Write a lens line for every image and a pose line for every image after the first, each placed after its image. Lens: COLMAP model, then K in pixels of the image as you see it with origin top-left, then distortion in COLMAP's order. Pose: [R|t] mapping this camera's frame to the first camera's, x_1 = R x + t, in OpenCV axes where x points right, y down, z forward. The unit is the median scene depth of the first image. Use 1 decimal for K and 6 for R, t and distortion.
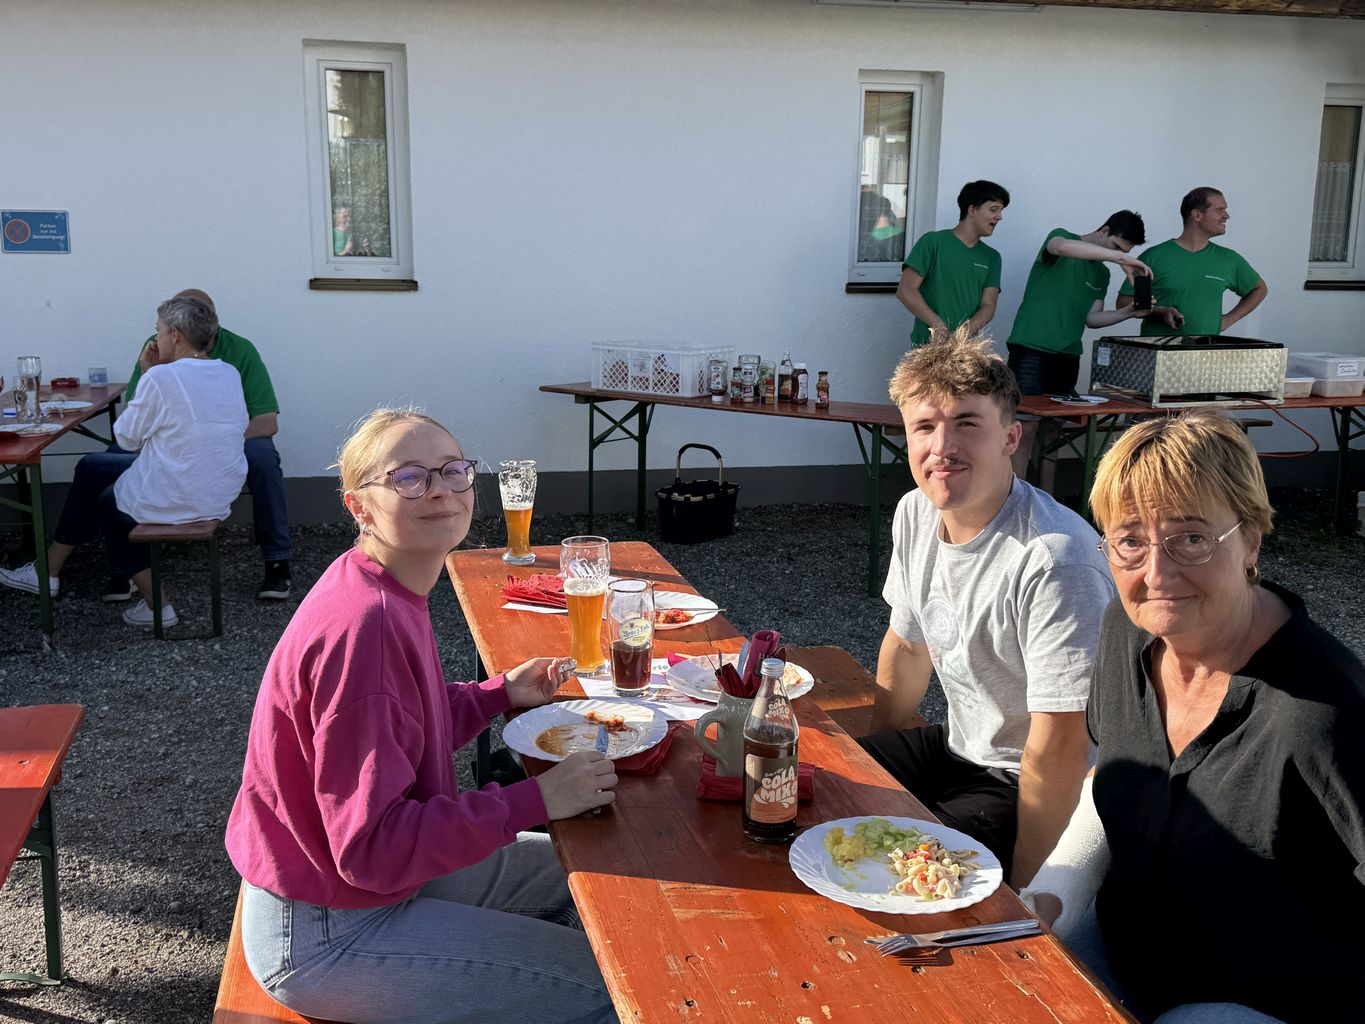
lens RADIAL K [[1372.7, 0, 686.7], [0, 1372.7, 518.0], [0, 0, 1]] dist [0.038183, 0.000000]
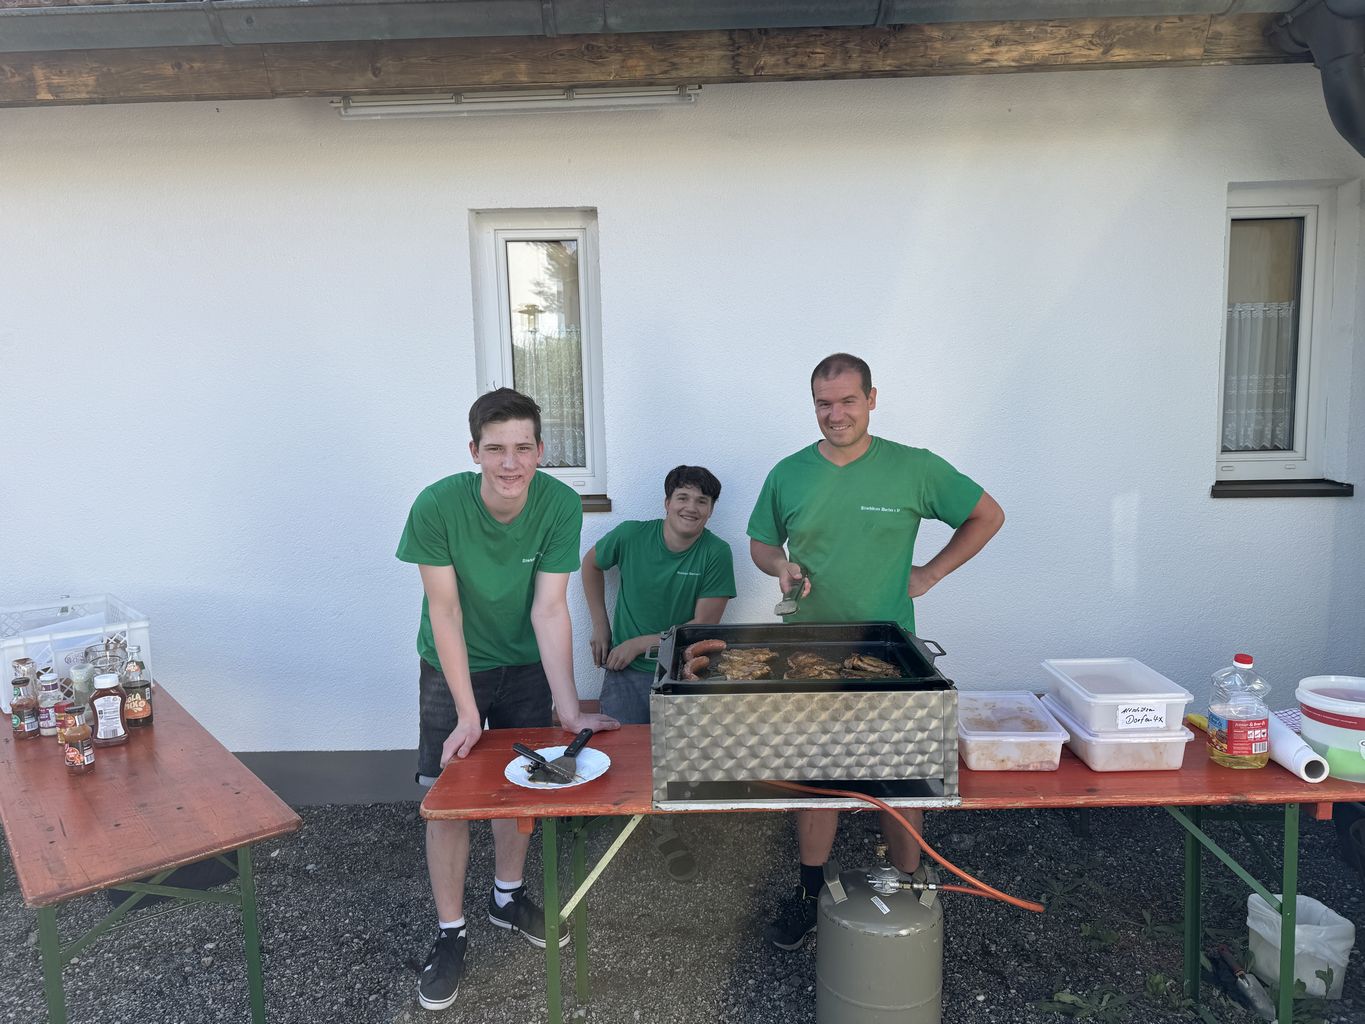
lens RADIAL K [[972.9, 0, 686.2], [0, 972.9, 507.0], [0, 0, 1]] dist [0.026519, -0.017839]
pose [[0.968136, -0.011989, -0.250137, 0.327641], [-0.014013, 0.994695, -0.101913, -0.112464], [0.250031, 0.102171, 0.962832, 0.510647]]
